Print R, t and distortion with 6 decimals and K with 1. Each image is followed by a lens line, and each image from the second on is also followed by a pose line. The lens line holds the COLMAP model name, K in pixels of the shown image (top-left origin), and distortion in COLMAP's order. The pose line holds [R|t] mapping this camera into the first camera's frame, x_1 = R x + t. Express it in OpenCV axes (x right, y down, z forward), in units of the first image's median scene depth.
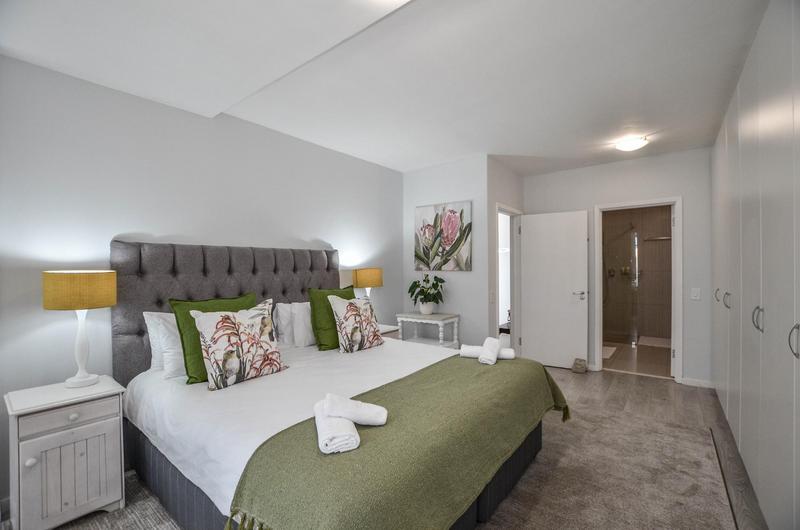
lens RADIAL K [[350.9, 0, 392.9], [0, 350.9, 269.6], [0, 0, 1]] dist [-0.017740, 0.001789]
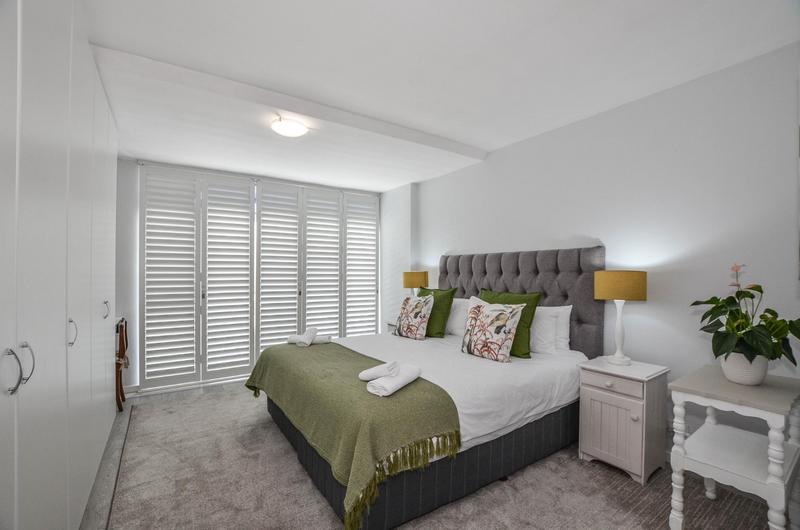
lens RADIAL K [[350.9, 0, 396.9], [0, 350.9, 267.8], [0, 0, 1]] dist [-0.017740, 0.001789]
pose [[-0.288471, 0.002046, -0.957486, 0.870235], [-0.002210, 0.999994, 0.002803, -0.014106], [0.957486, 0.002925, -0.288465, 1.041788]]
